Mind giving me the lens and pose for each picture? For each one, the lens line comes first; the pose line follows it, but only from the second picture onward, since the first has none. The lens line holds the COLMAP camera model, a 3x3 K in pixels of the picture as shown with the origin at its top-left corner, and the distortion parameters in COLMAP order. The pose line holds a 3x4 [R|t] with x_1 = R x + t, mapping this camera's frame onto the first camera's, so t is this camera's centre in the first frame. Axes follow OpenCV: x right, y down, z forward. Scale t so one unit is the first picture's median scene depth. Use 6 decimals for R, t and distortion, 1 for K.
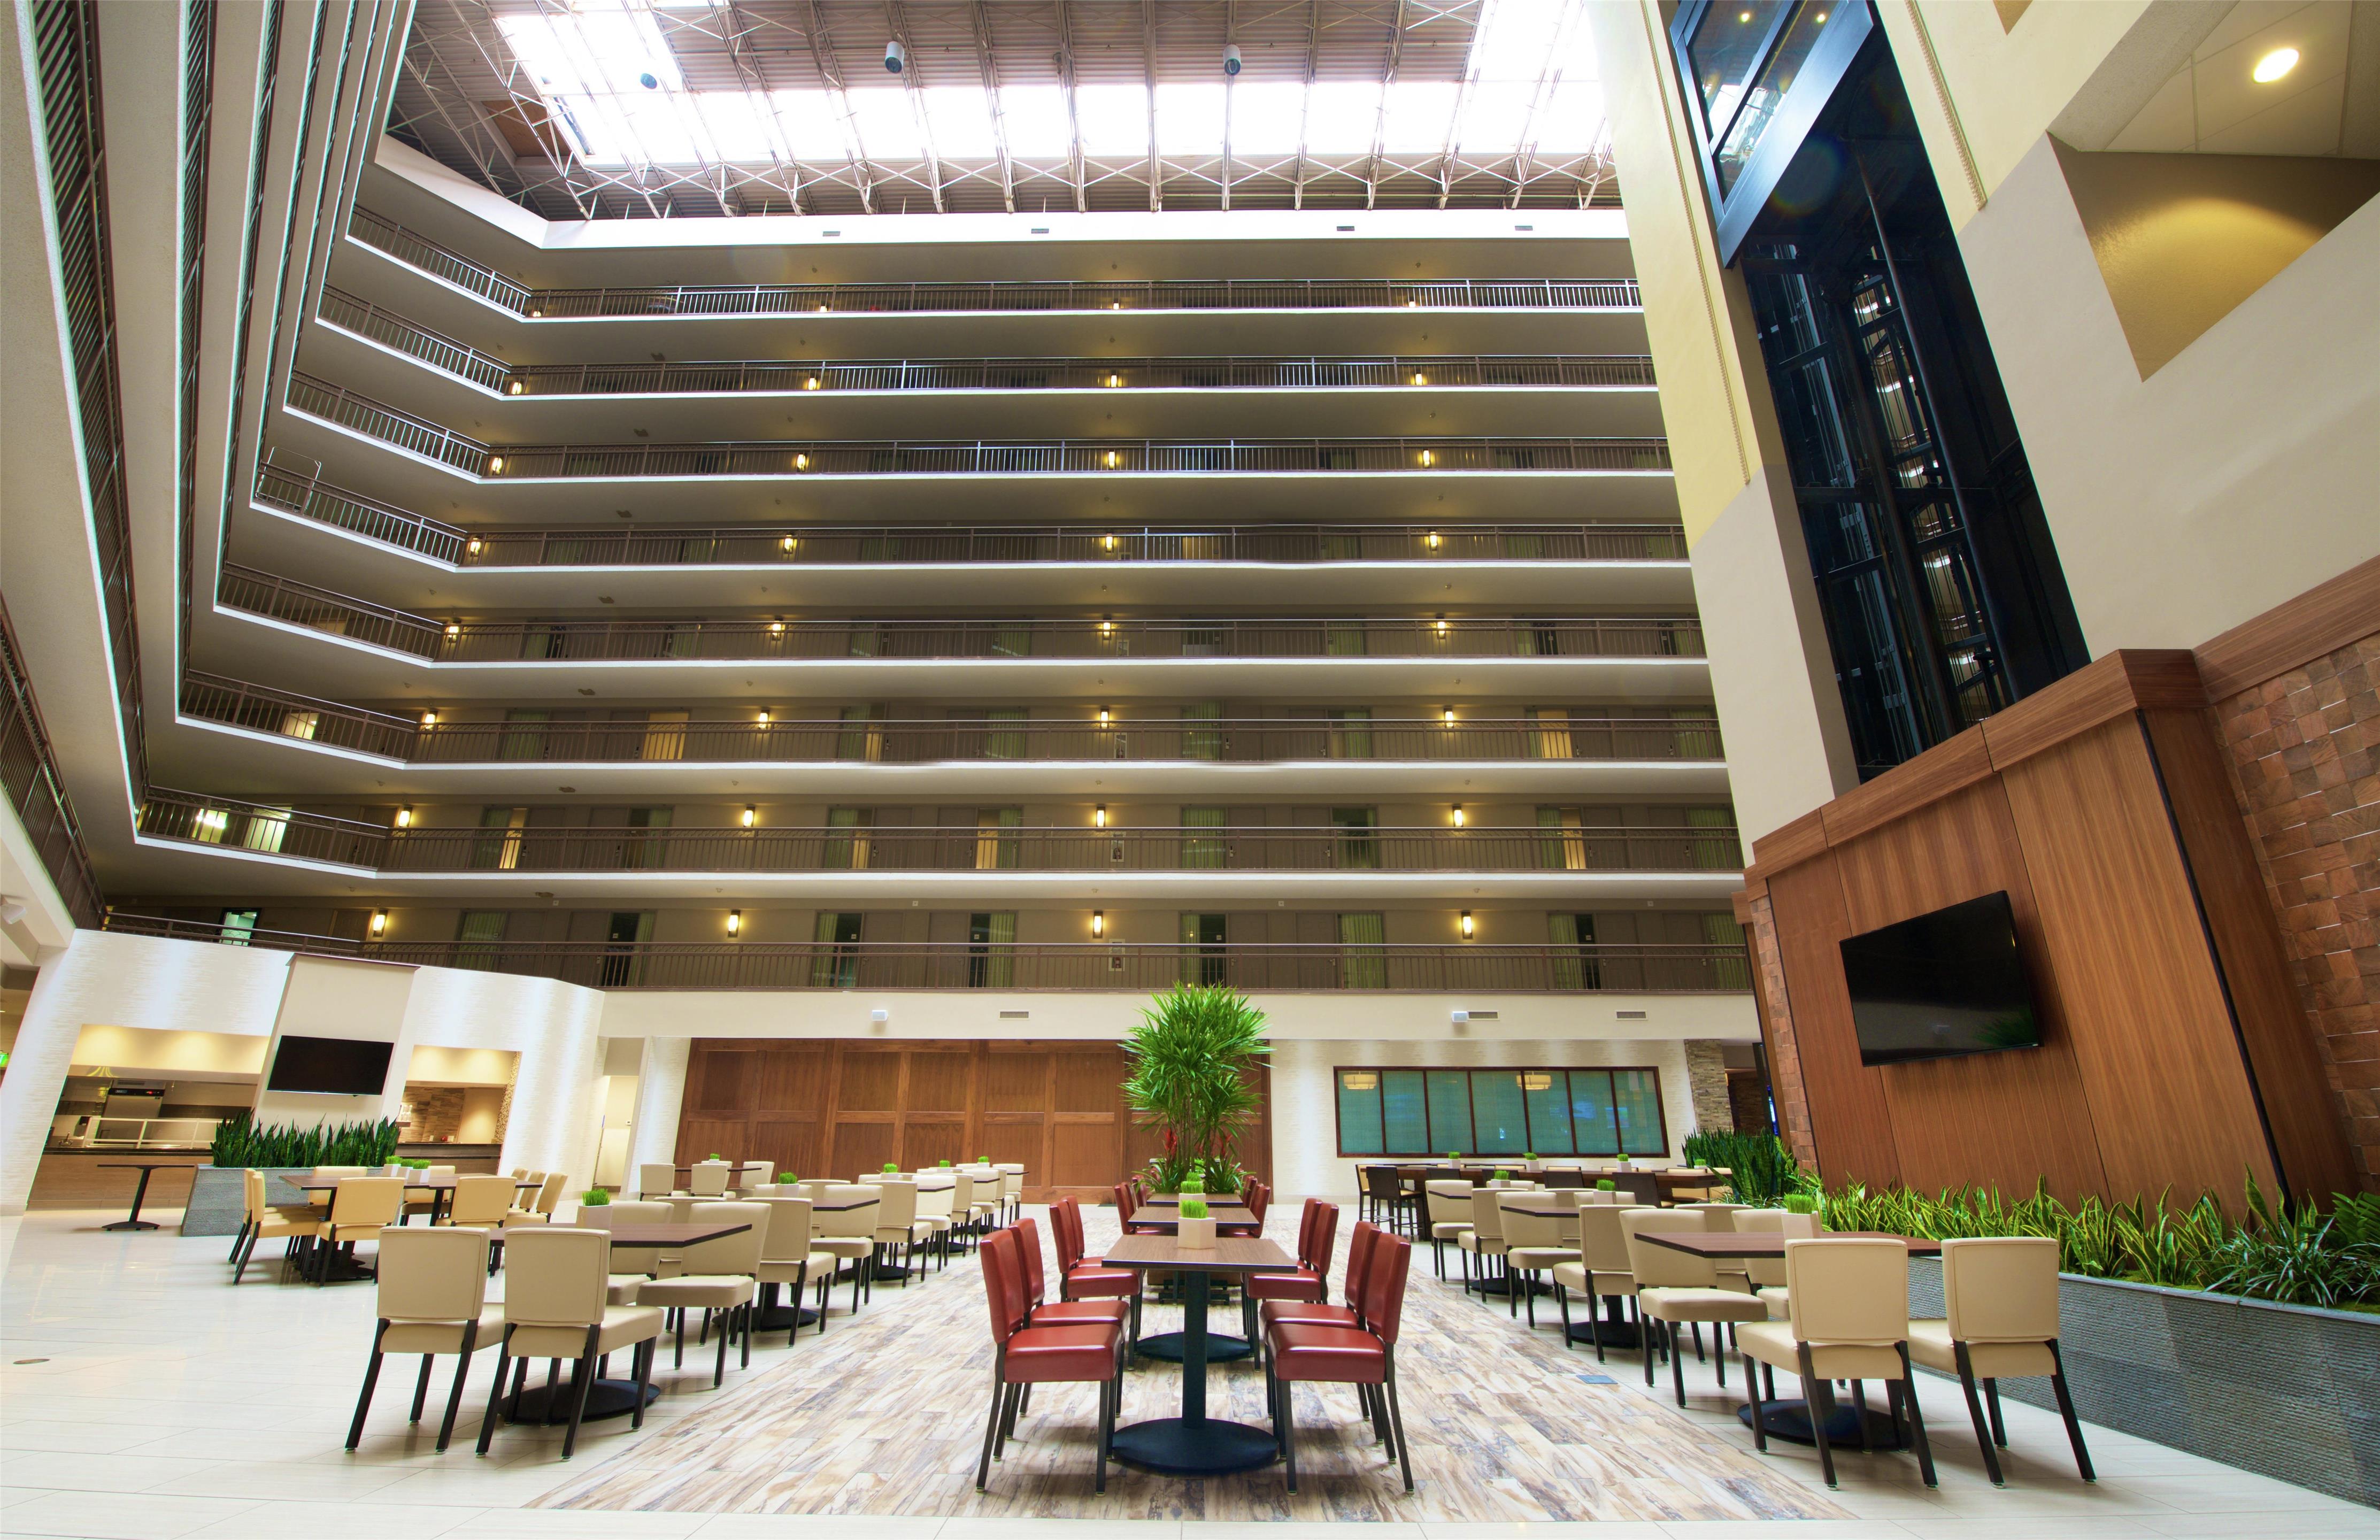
lens RADIAL K [[999.5, 0, 1176.4], [0, 999.5, 813.8], [0, 0, 1]] dist [-0.010634, -0.005204]
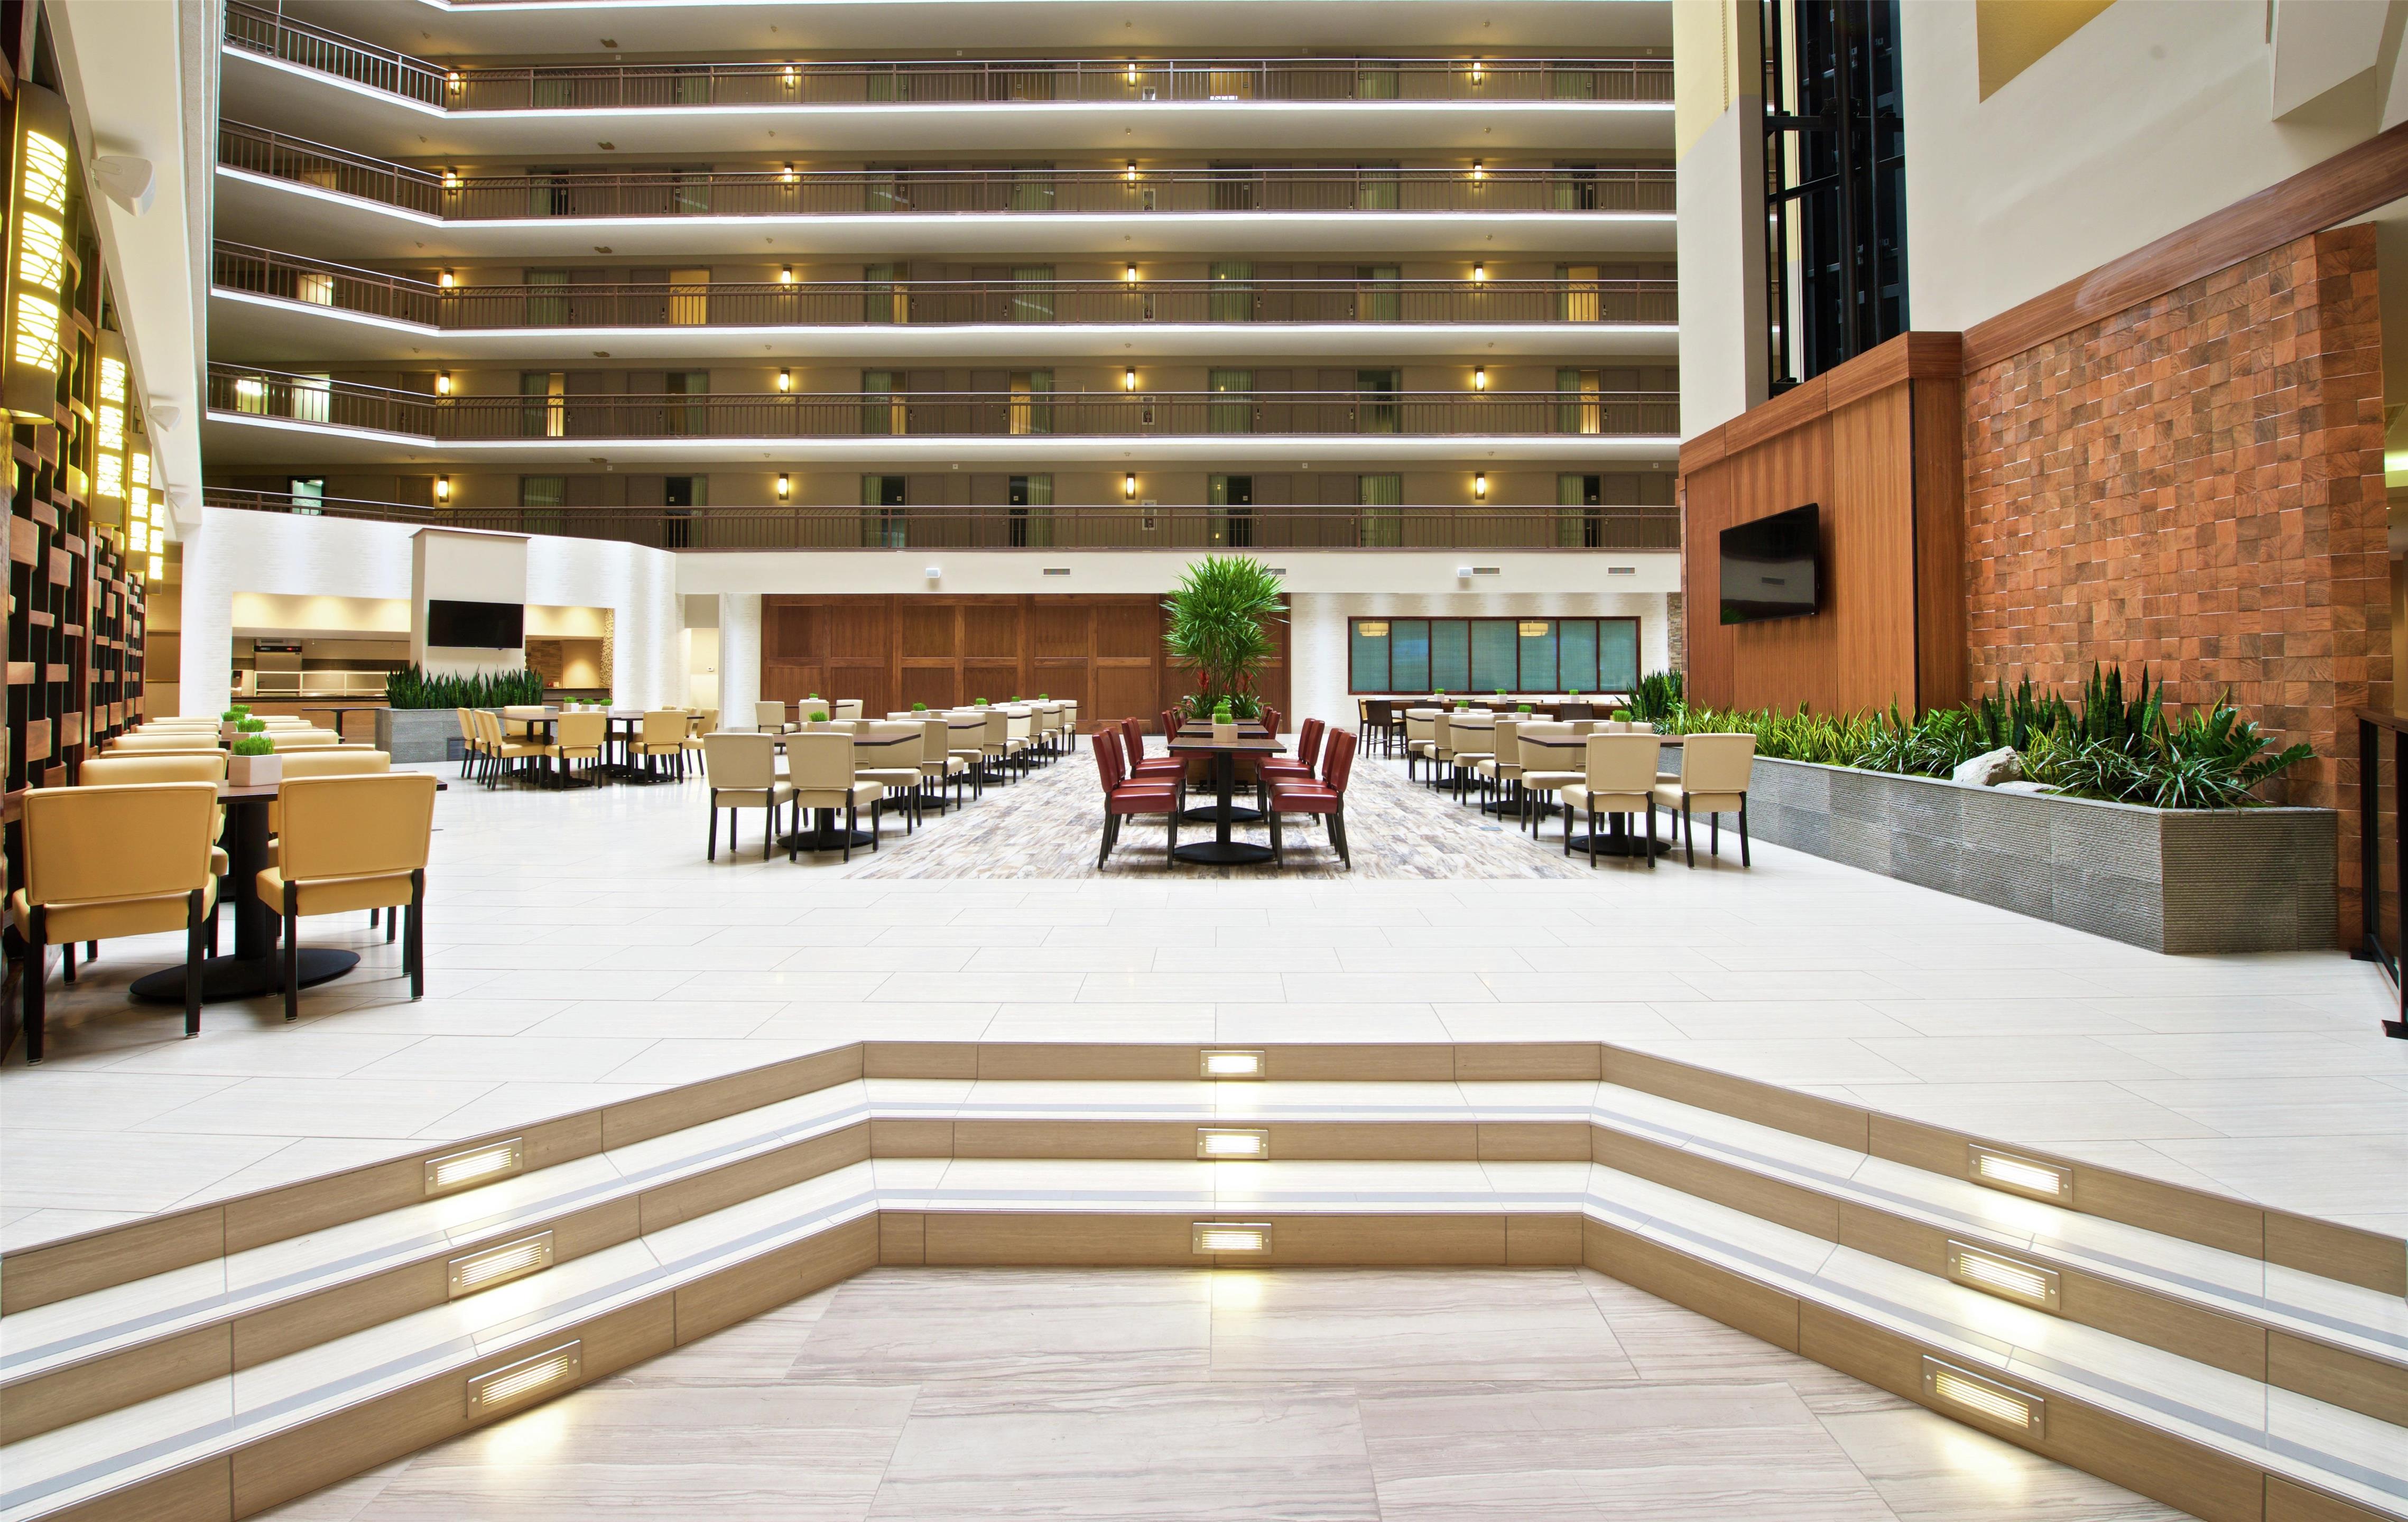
lens RADIAL K [[1043.9, 0, 1209.6], [0, 1043.9, 657.8], [0, 0, 1]] dist [-0.009408, -0.000328]
pose [[0.999973, -0.004251, 0.005961, -0.002972], [0.002354, 0.957630, 0.287993, -0.036690], [-0.006932, -0.287971, 0.957614, -0.118889]]
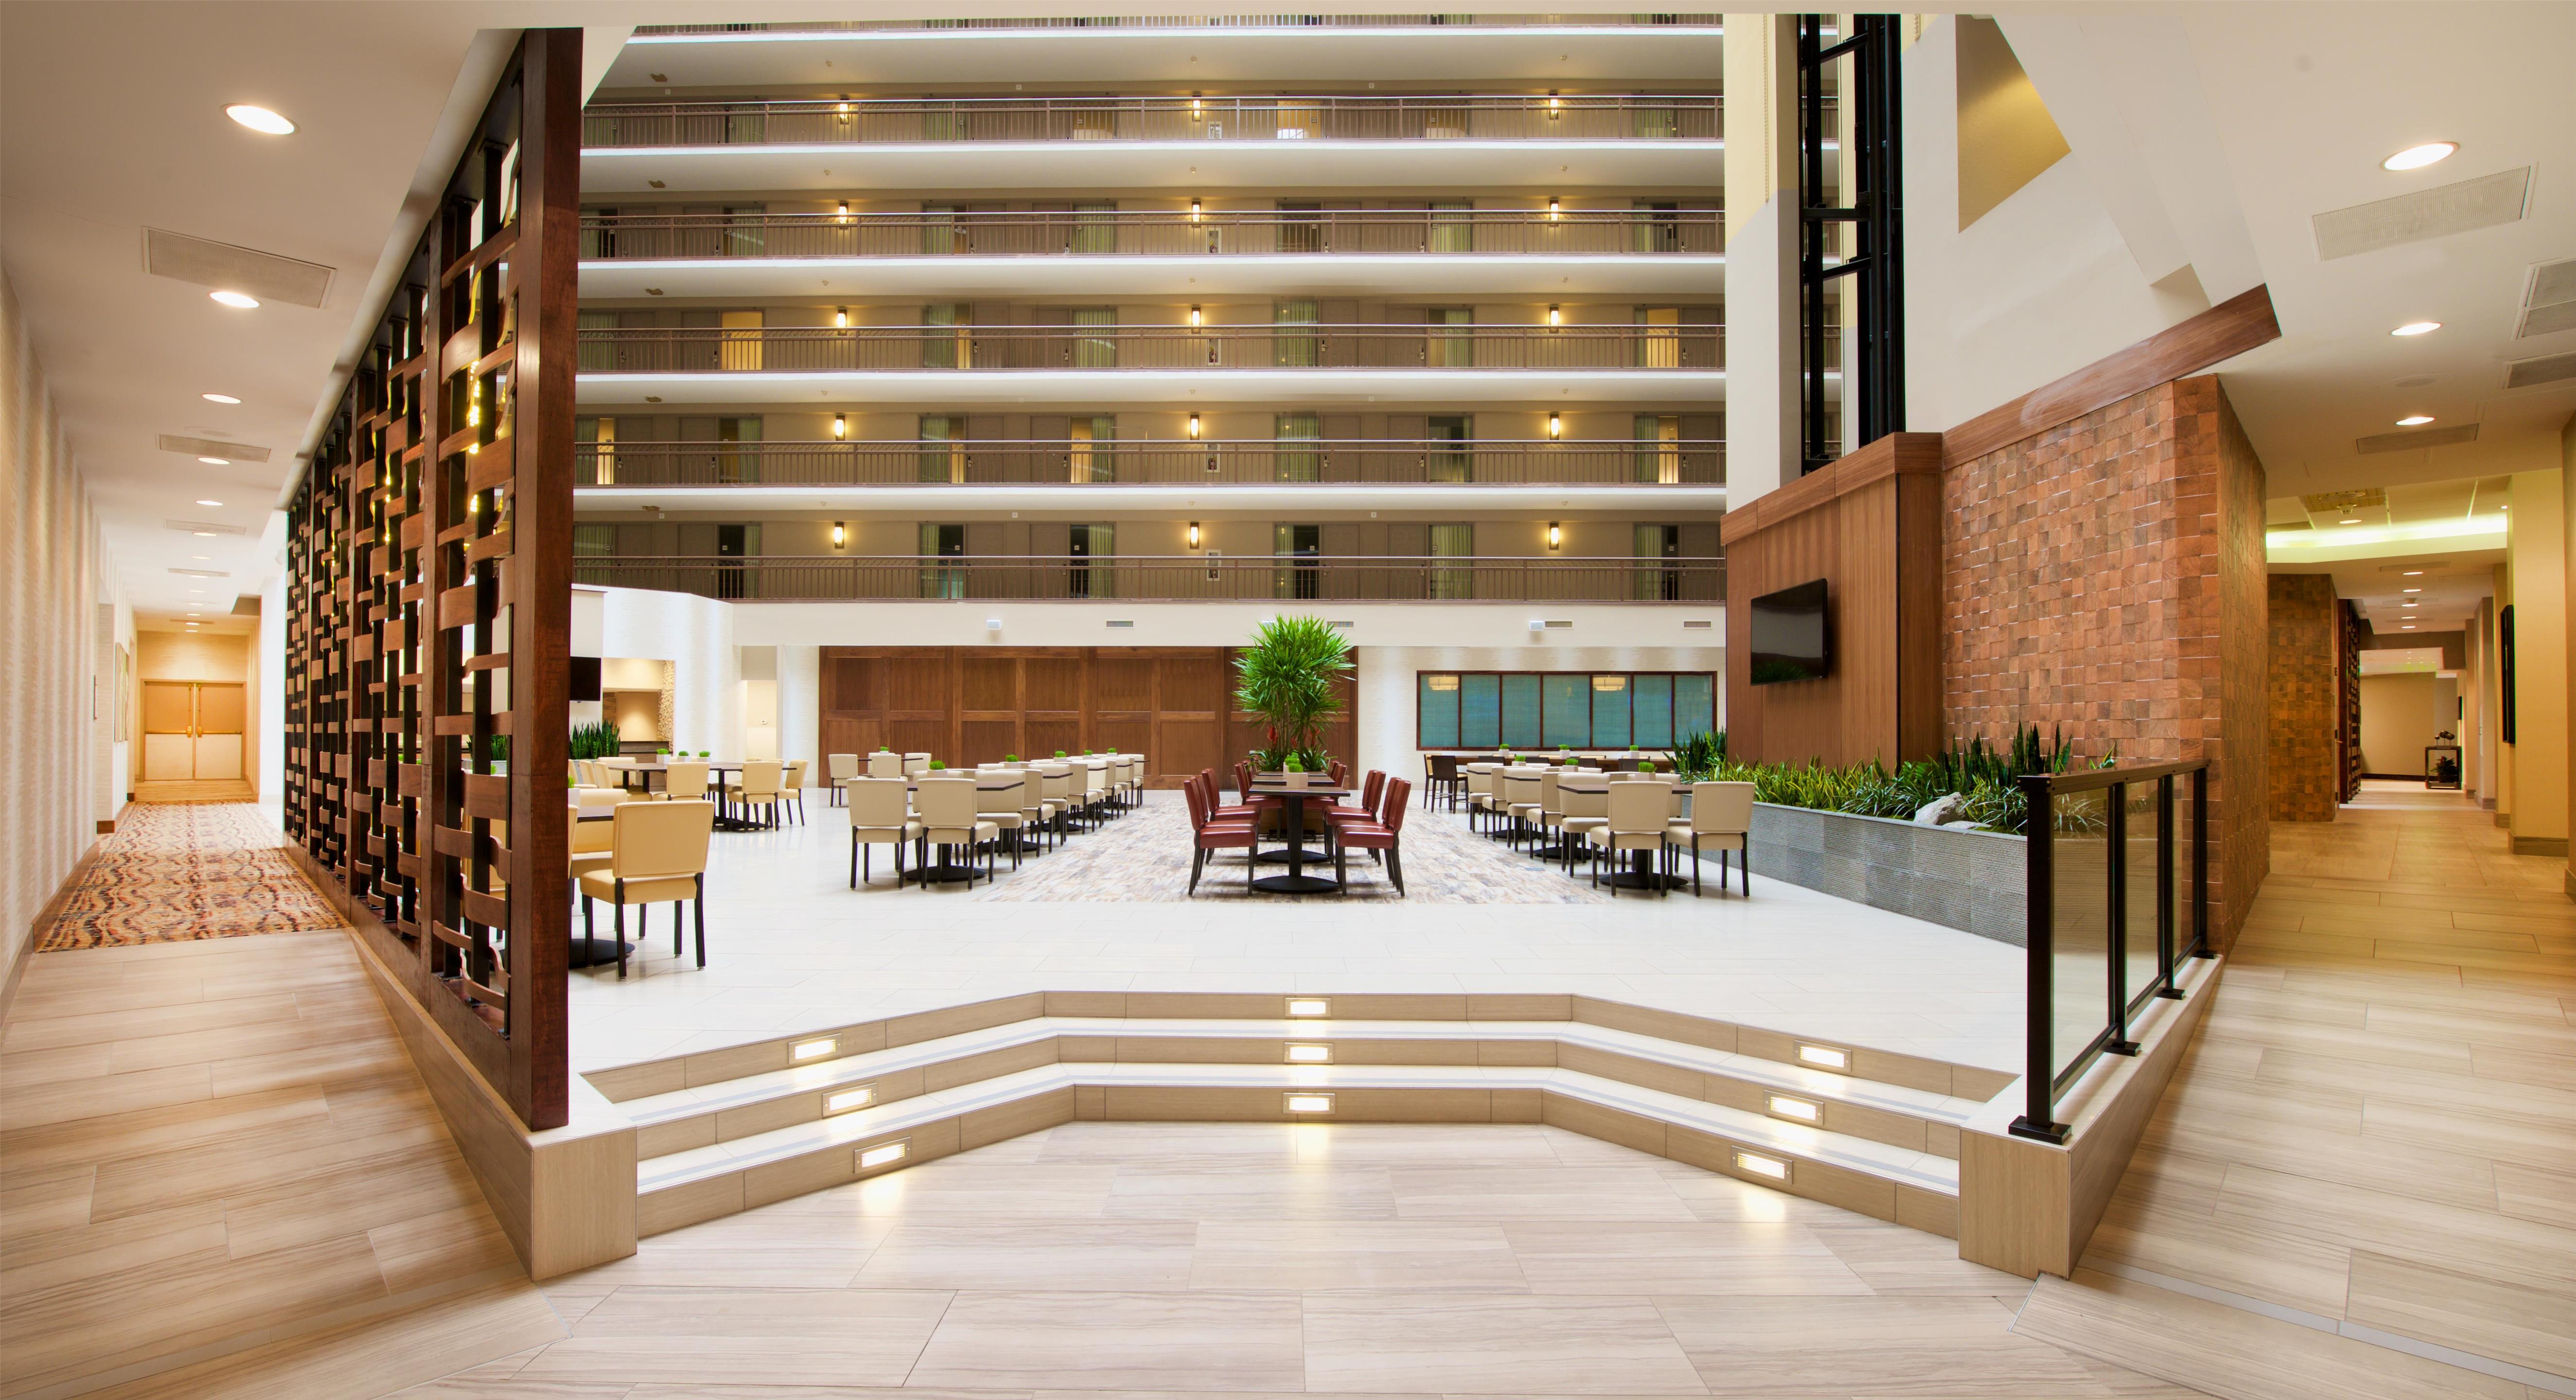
lens RADIAL K [[1155.6, 0, 1256.9], [0, 1155.6, 725.8], [0, 0, 1]] dist [-0.000824, 0.000029]
pose [[0.999984, -0.000901, -0.005501, -0.009021], [0.002513, 0.953753, 0.300581, -0.067002], [0.004976, -0.300590, 0.953740, -0.213570]]
